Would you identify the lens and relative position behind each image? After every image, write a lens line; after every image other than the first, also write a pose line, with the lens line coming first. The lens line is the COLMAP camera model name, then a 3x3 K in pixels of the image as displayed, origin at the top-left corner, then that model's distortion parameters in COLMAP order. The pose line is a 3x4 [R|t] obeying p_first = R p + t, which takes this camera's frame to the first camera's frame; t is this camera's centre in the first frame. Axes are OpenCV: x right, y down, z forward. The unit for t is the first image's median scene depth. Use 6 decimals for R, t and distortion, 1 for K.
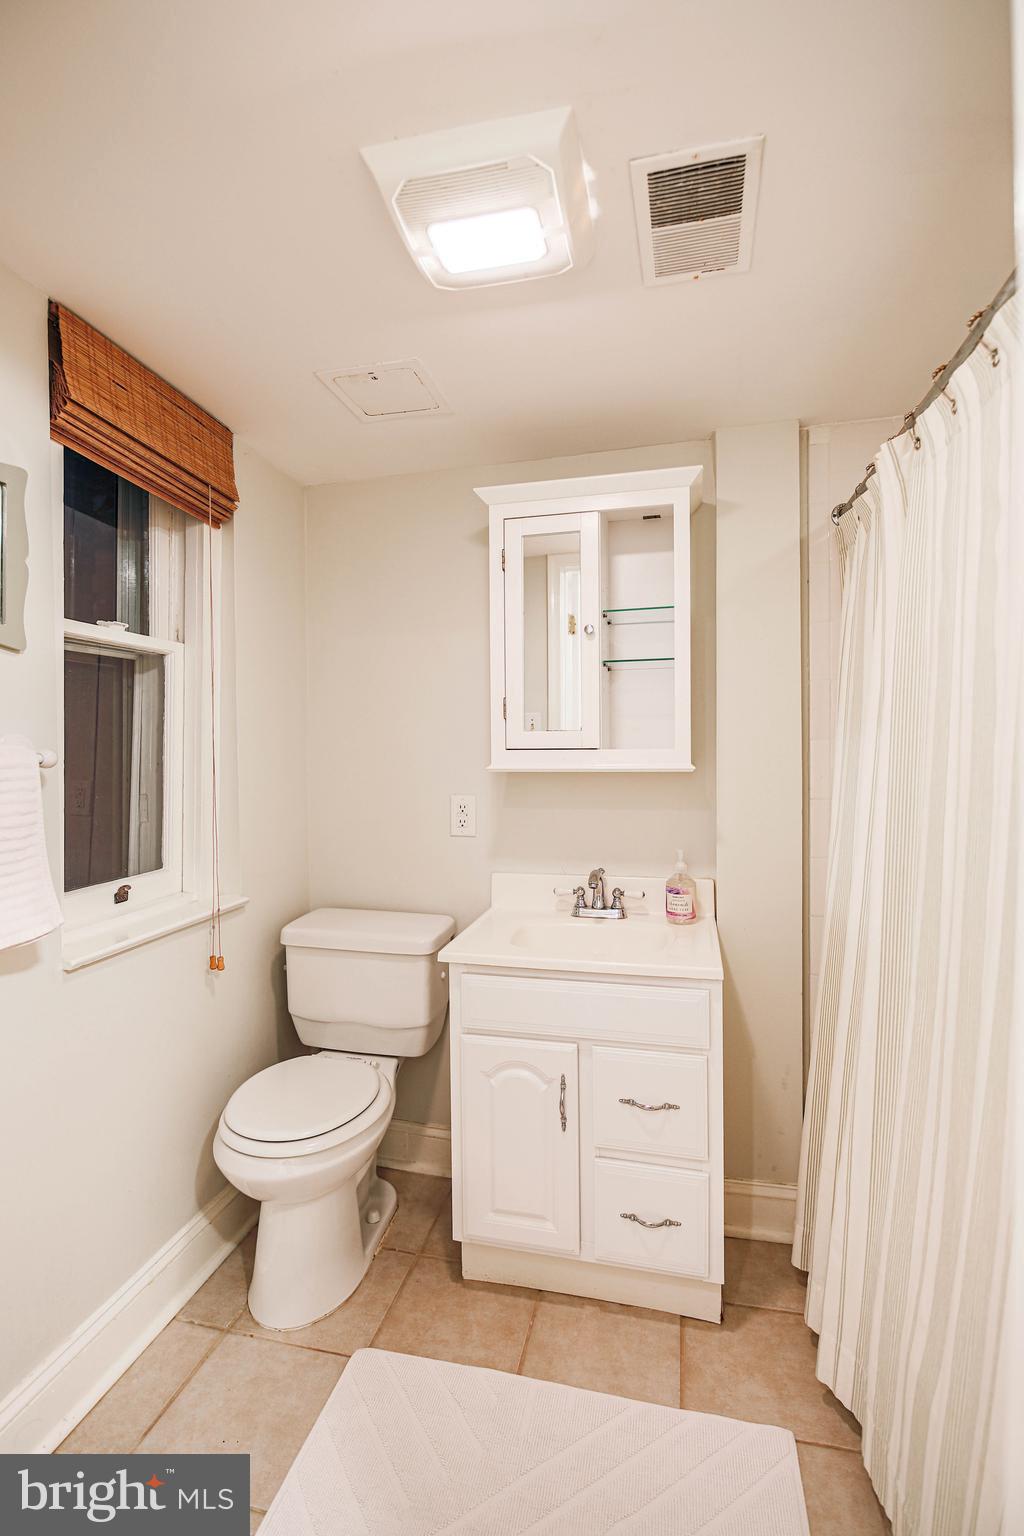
lens RADIAL K [[719.8, 0, 486.8], [0, 719.8, 799.2], [0, 0, 1]] dist [0.002756, -0.011806]
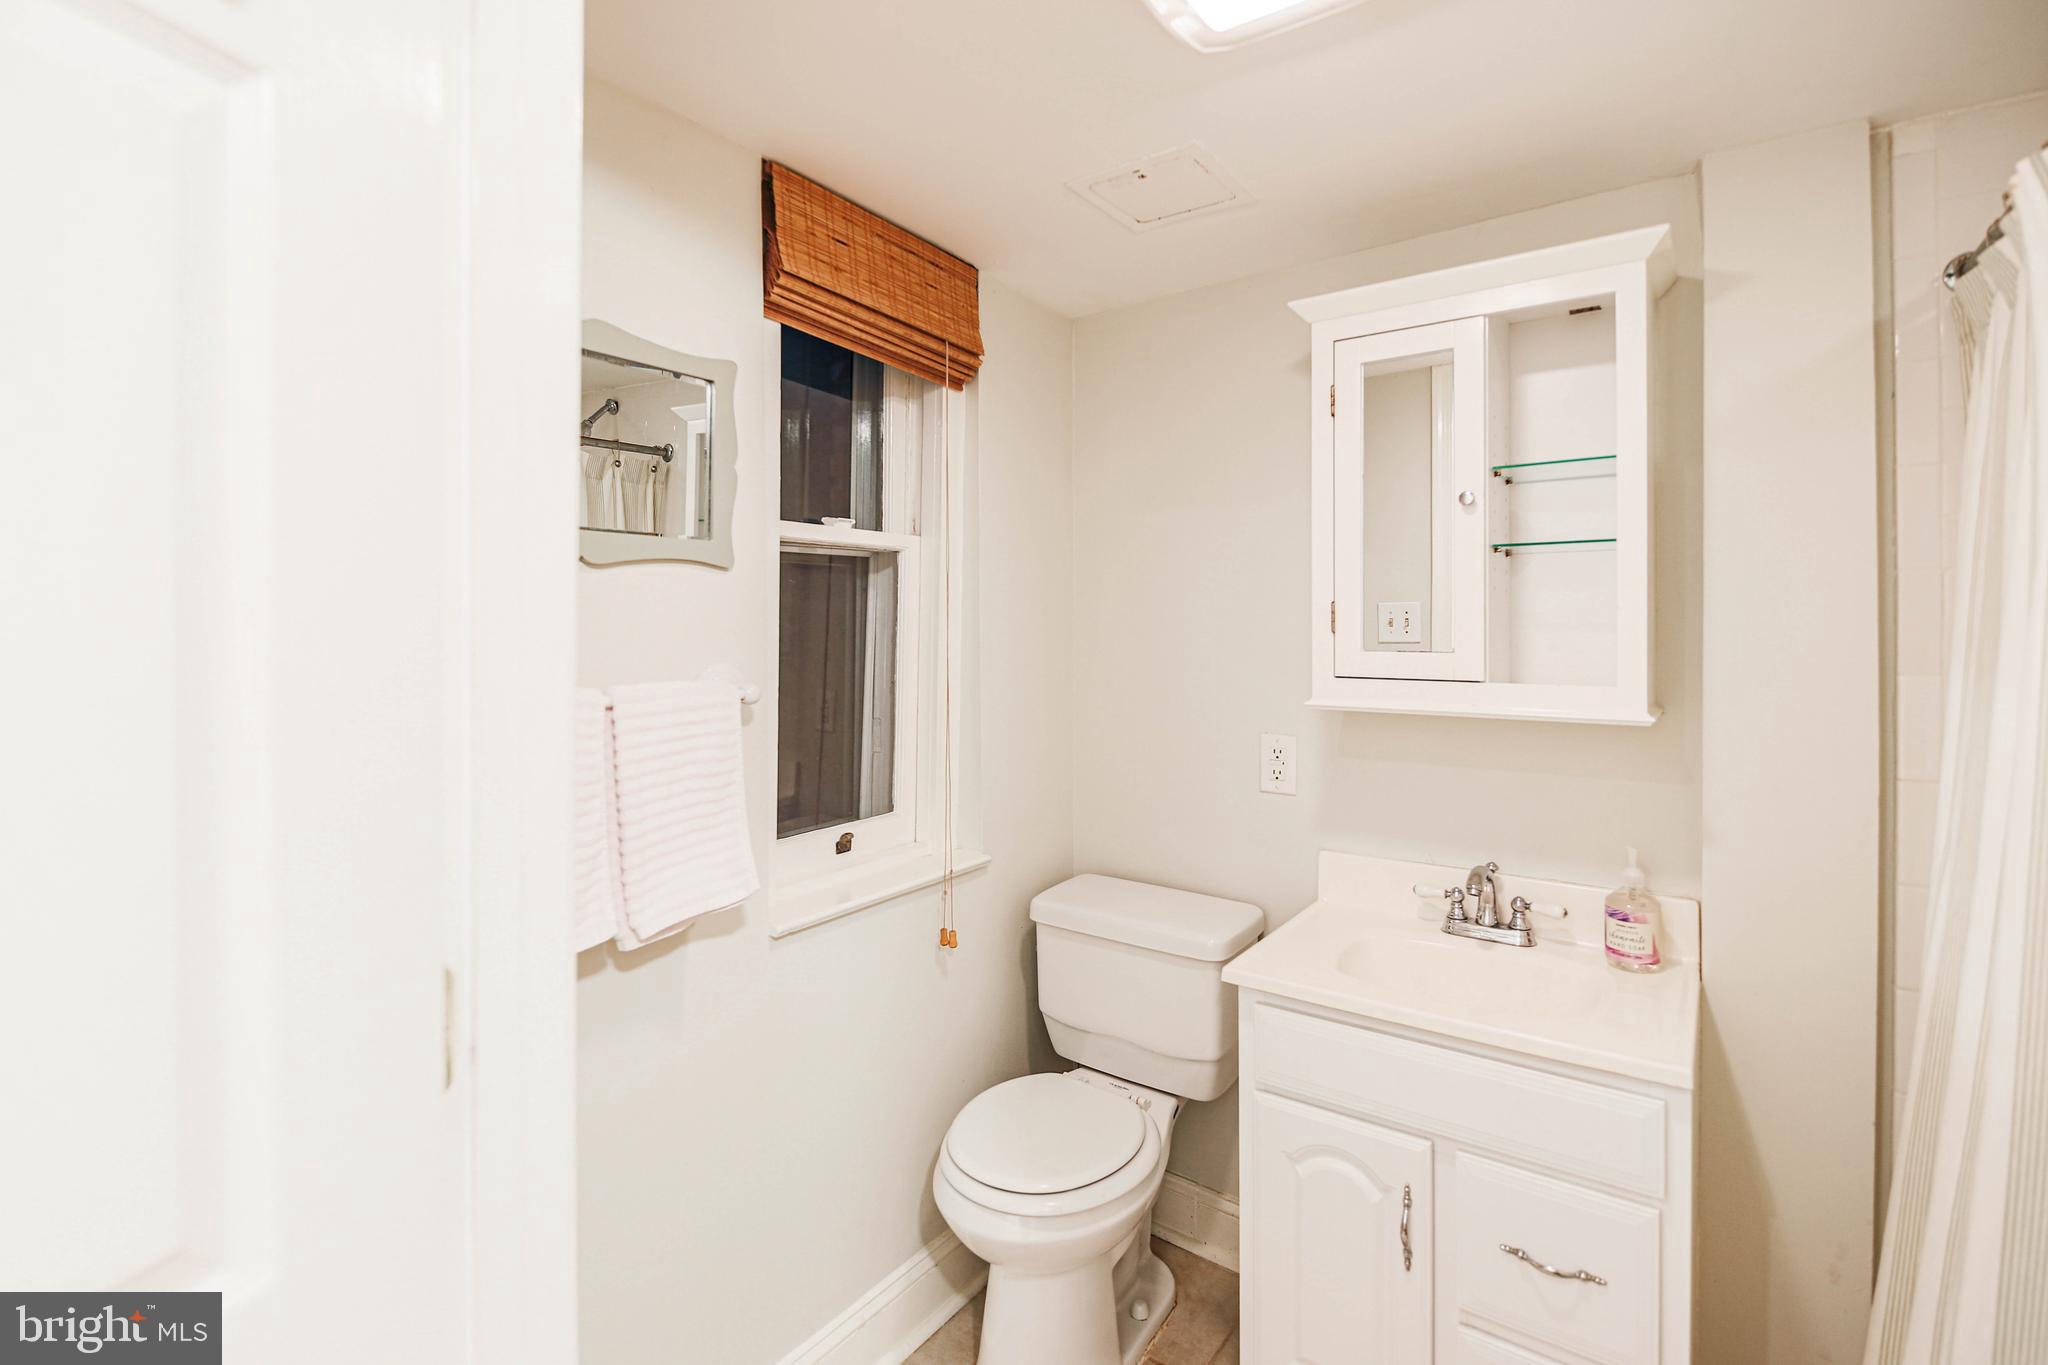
lens RADIAL K [[959.7, 0, 1012.3], [0, 959.7, 654.9], [0, 0, 1]] dist [0.002756, -0.011806]
pose [[0.923509, 0.011762, -0.383397, 0.093158], [-0.016943, 0.999805, -0.010139, -0.076252], [0.383203, 0.015859, 0.923528, 0.046083]]
